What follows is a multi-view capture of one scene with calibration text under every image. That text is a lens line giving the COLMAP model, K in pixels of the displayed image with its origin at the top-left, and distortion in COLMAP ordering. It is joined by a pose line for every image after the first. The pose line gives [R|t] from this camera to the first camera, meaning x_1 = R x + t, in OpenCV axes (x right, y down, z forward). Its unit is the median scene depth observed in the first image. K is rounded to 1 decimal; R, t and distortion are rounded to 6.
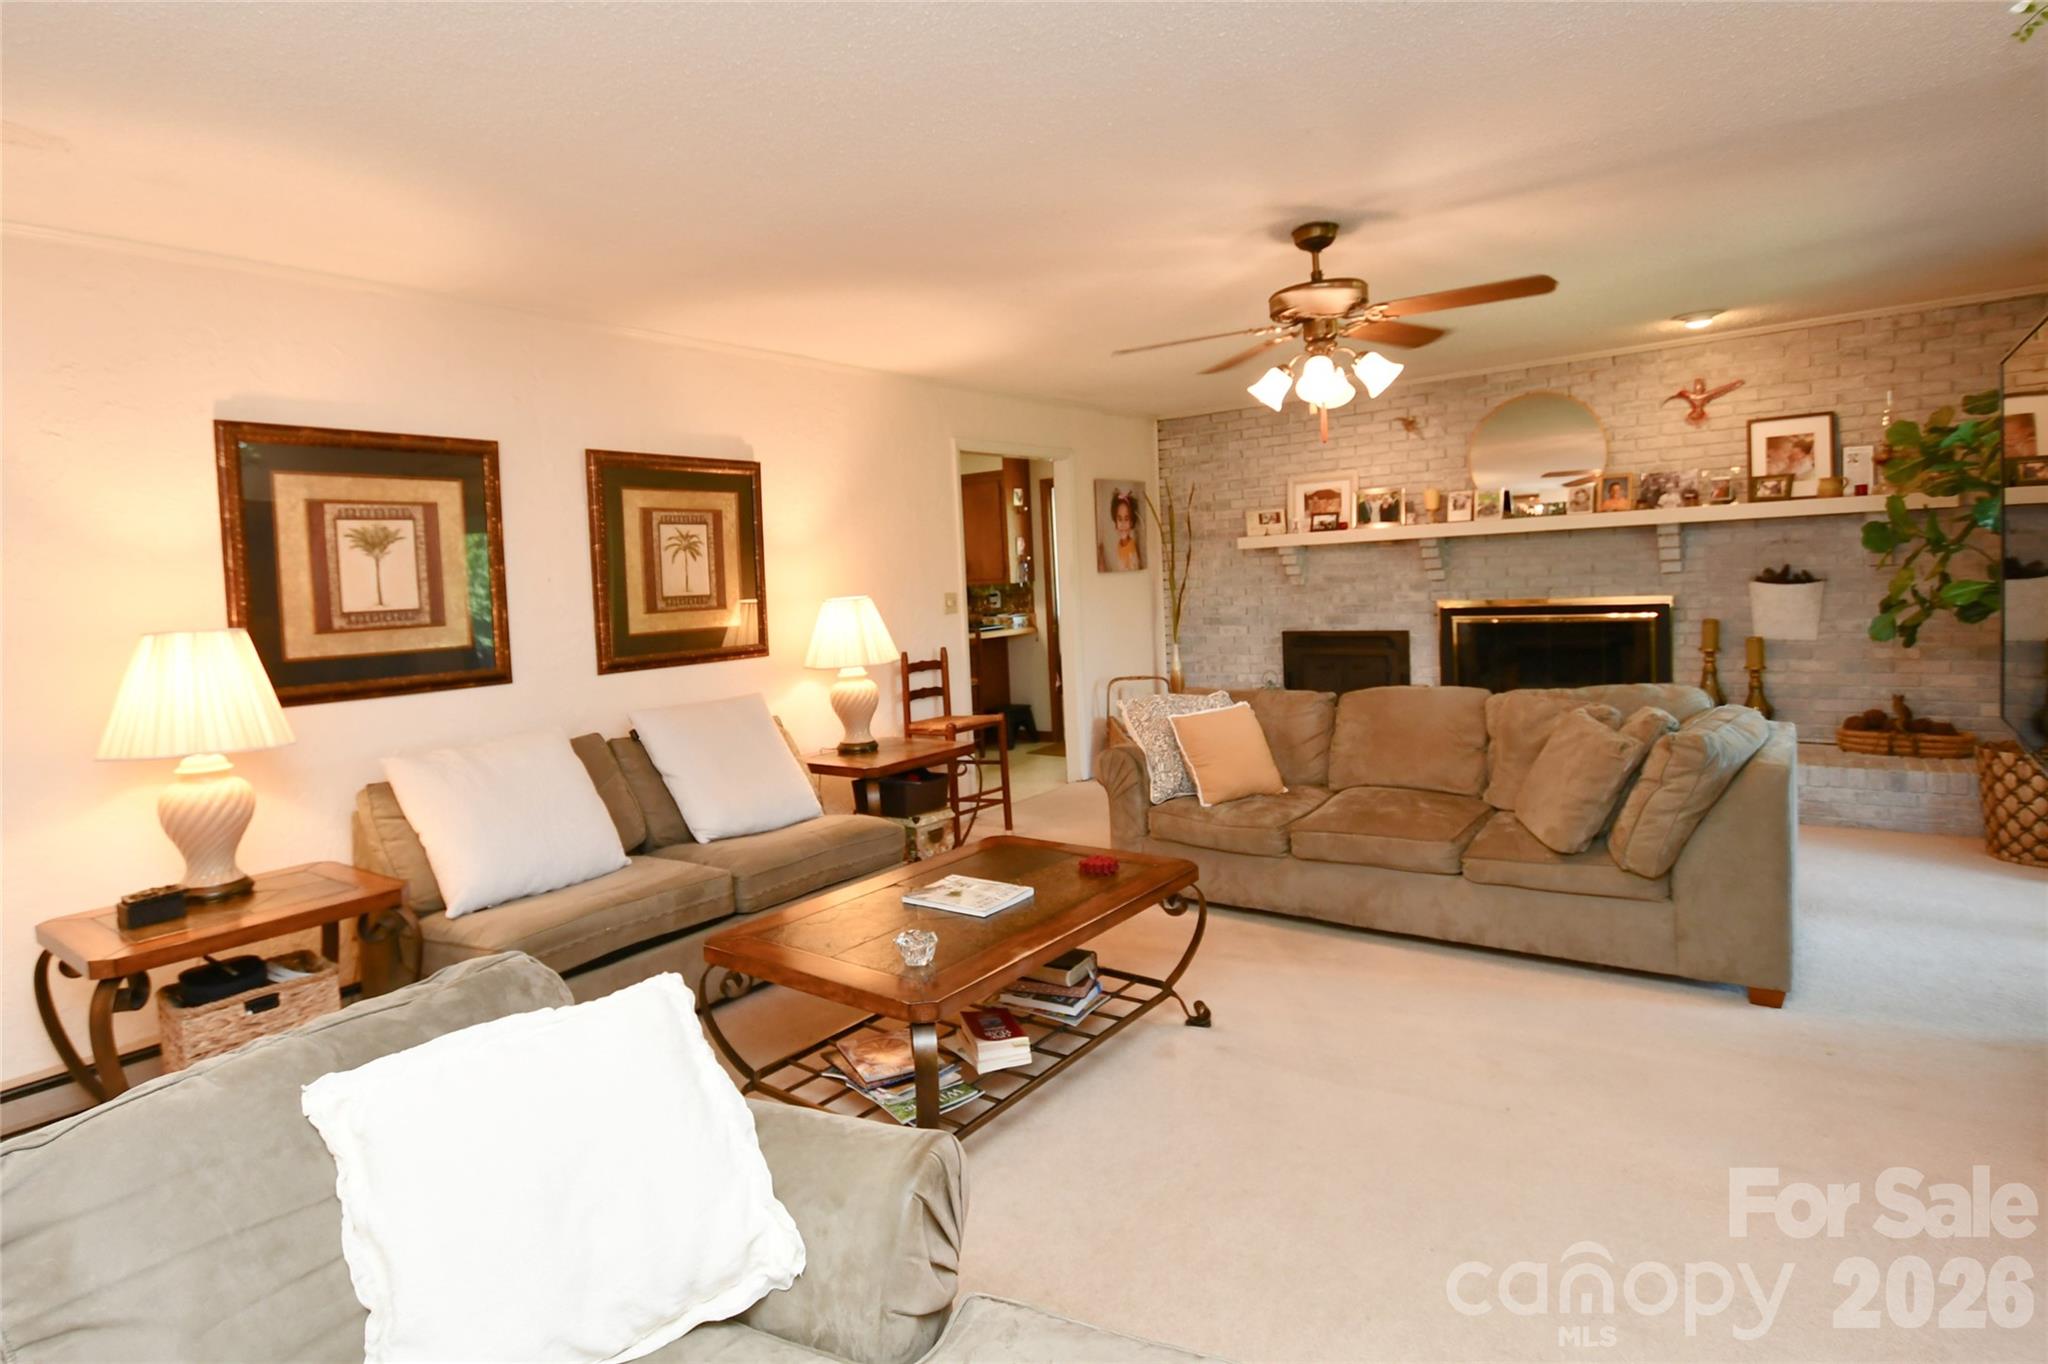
lens RADIAL K [[1066.4, 0, 953.3], [0, 1066.4, 633.3], [0, 0, 1]] dist [0.024265, -0.030289]
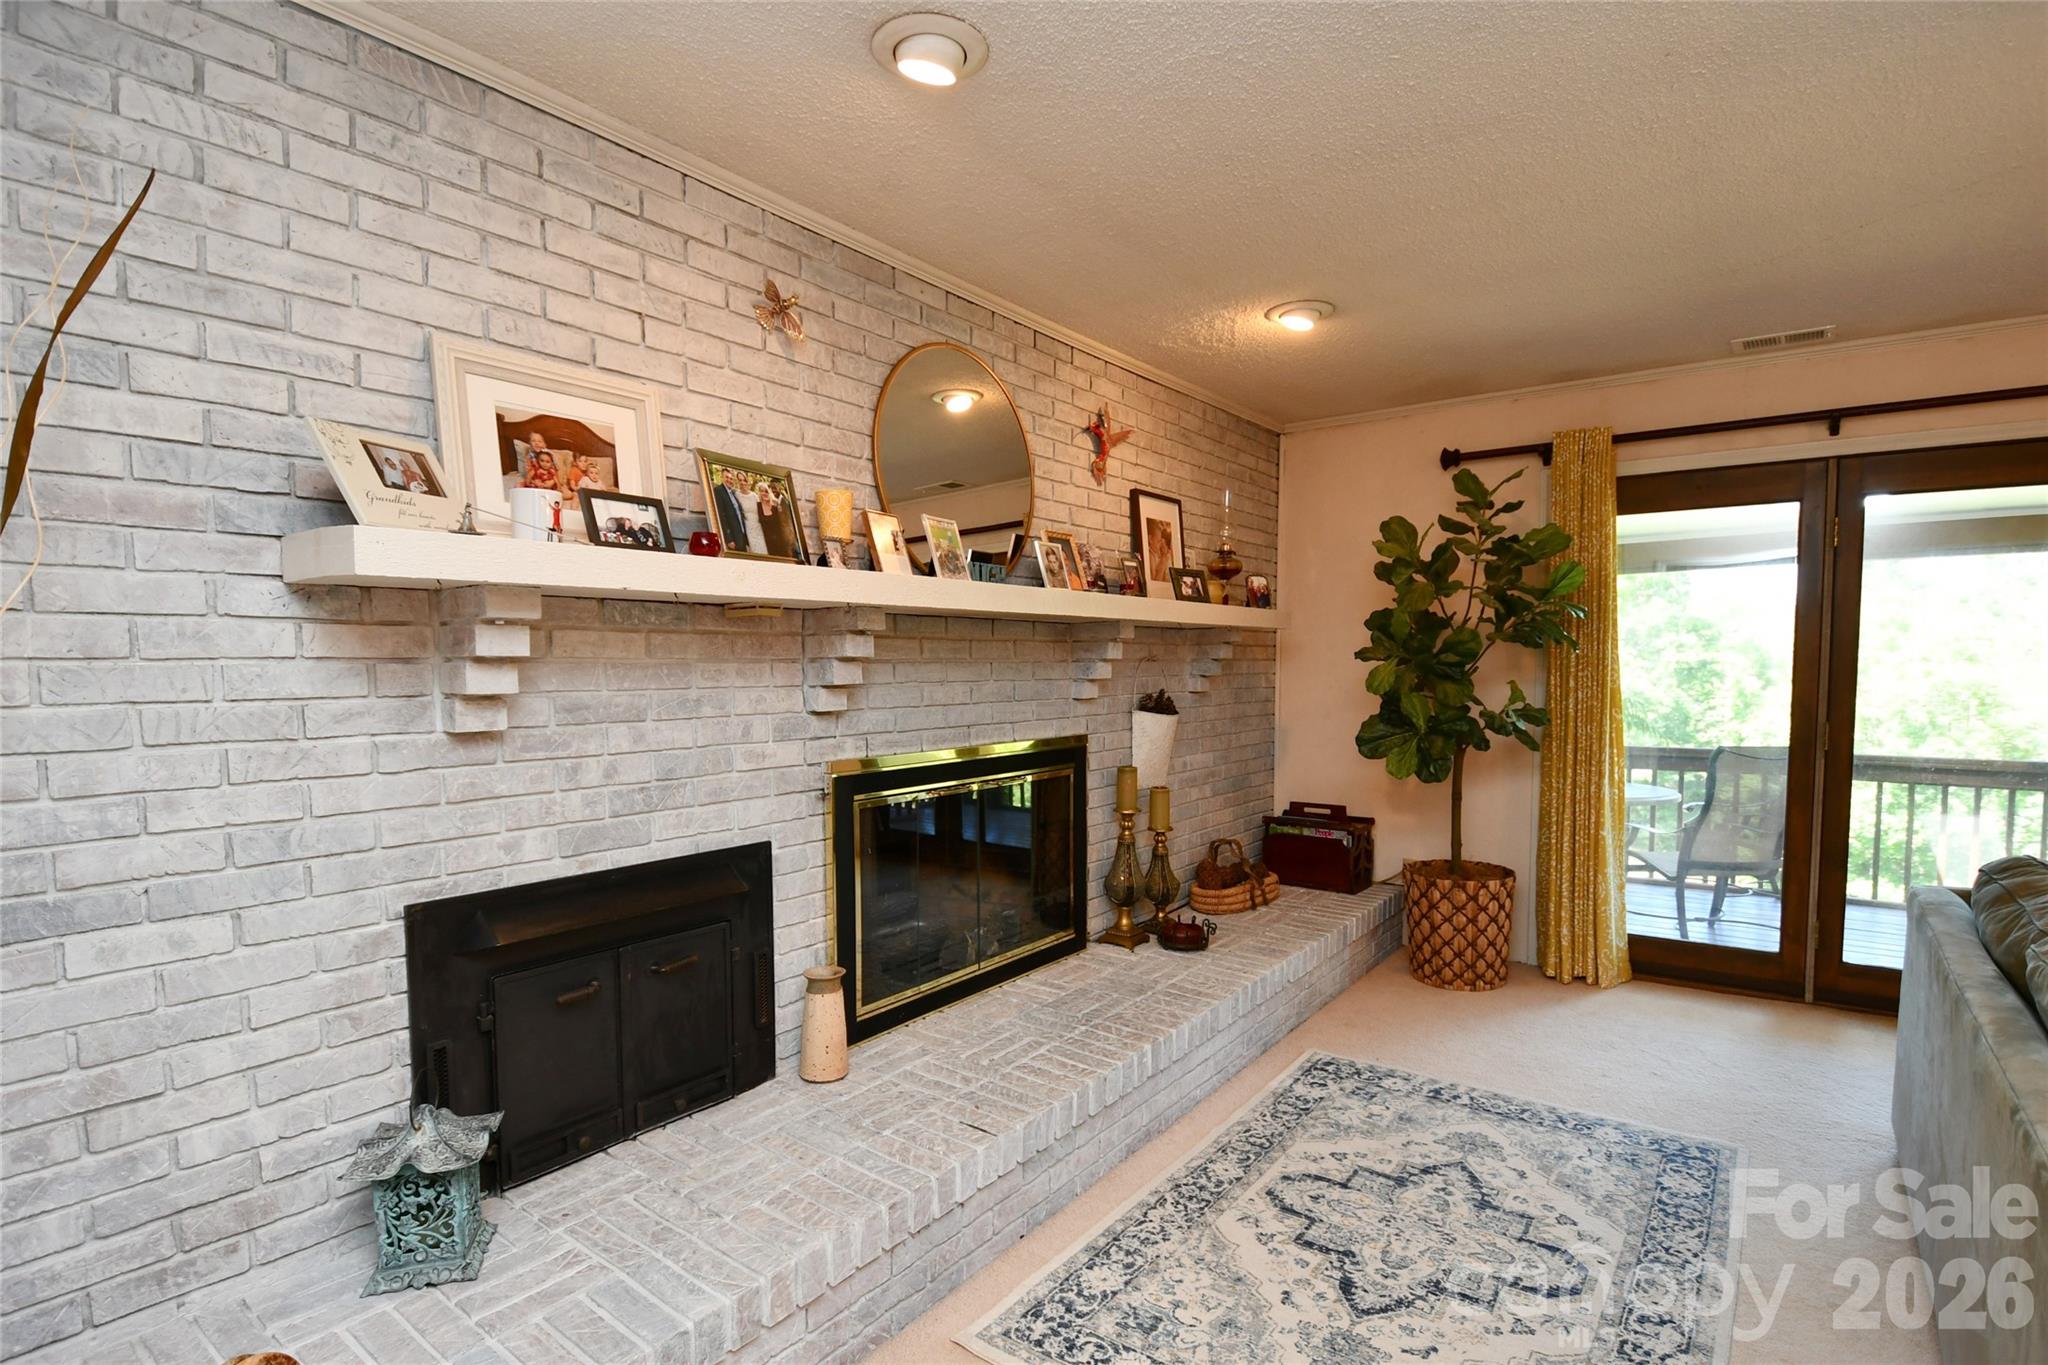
lens RADIAL K [[1006.3, 0, 1056.8], [0, 1006.3, 734.4], [0, 0, 1]] dist [0.017272, -0.025512]
pose [[-0.051358, -0.020134, 0.998477, 0.053337], [0.061387, 0.997843, 0.023279, -0.045075], [-0.996792, 0.062489, -0.050011, 0.936372]]
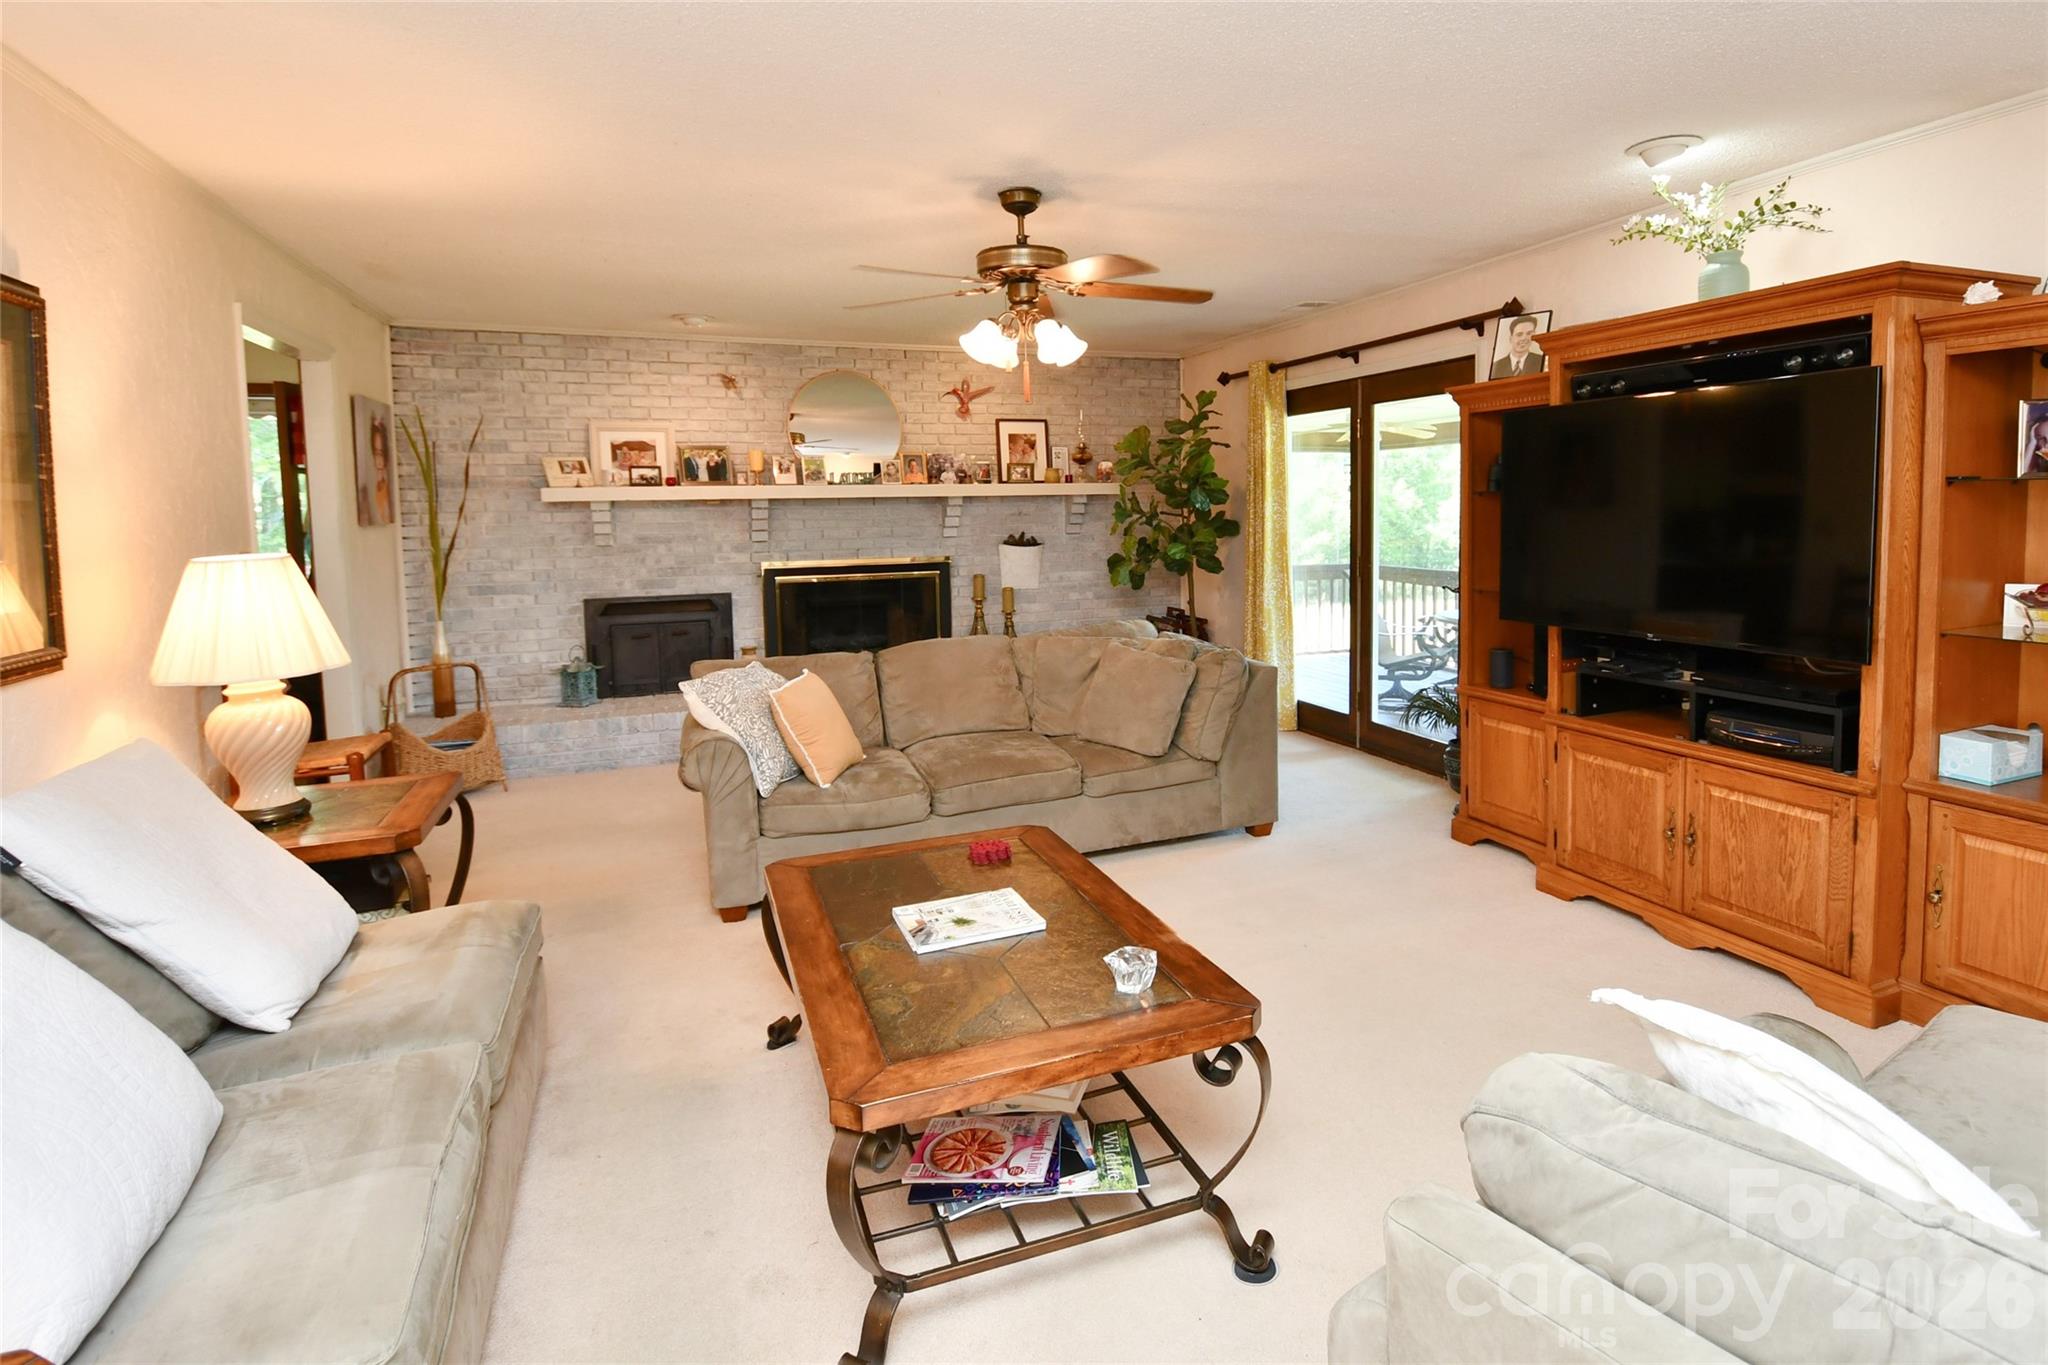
lens RADIAL K [[1074.6, 0, 1123.8], [0, 1074.6, 589.5], [0, 0, 1]] dist [0.002706, 0.000140]
pose [[0.465715, -0.028071, 0.884489, -0.284420], [0.038896, 0.999180, 0.011231, -0.002673], [-0.884079, 0.029172, 0.466425, 0.230114]]
